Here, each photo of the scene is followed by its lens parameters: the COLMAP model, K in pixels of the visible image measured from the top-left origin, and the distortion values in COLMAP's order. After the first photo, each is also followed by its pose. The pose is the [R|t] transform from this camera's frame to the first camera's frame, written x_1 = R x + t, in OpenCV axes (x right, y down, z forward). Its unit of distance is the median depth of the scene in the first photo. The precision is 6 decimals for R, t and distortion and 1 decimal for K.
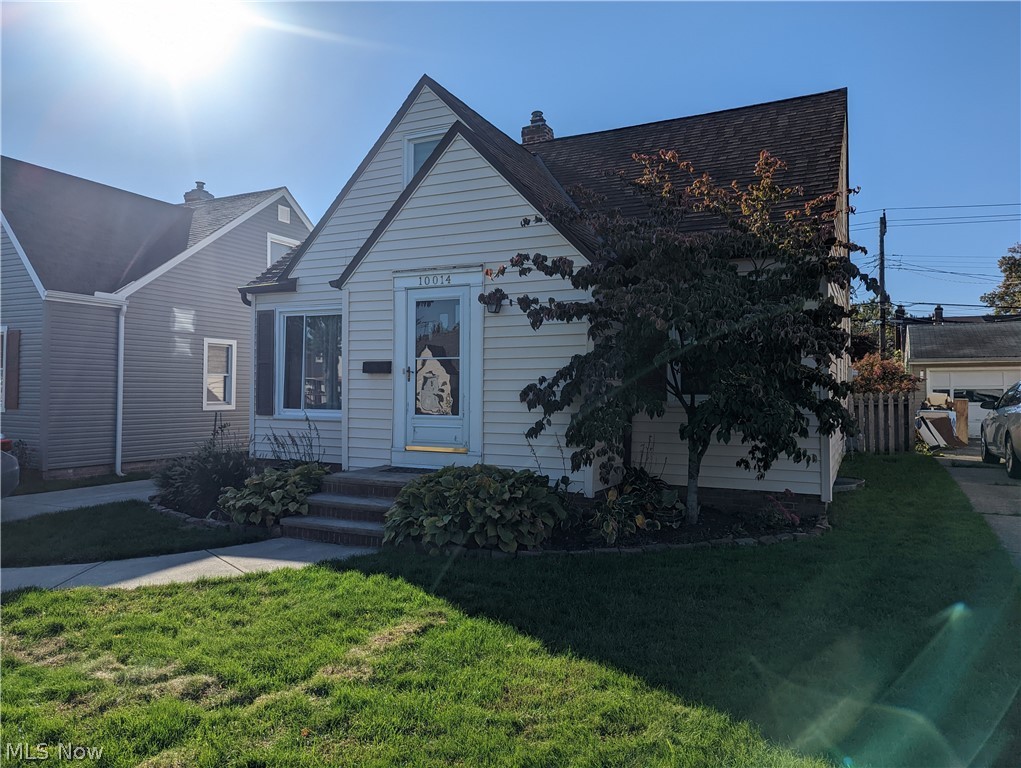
lens RADIAL K [[720.6, 0, 509.2], [0, 720.6, 387.3], [0, 0, 1]] dist [0.038137, -0.035164]
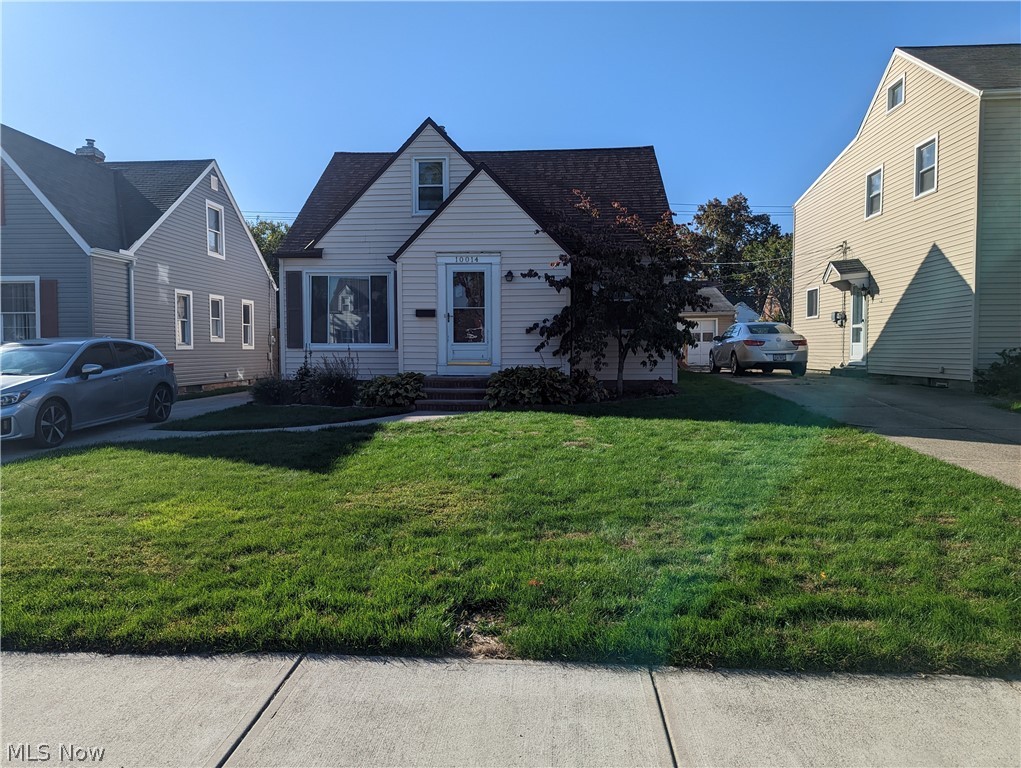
lens RADIAL K [[720.6, 0, 509.2], [0, 720.6, 387.3], [0, 0, 1]] dist [0.038137, -0.035164]
pose [[0.927851, -0.028006, 0.371897, -0.599825], [0.004970, 0.998017, 0.062756, 0.035857], [-0.372917, -0.056380, 0.926150, -0.534118]]
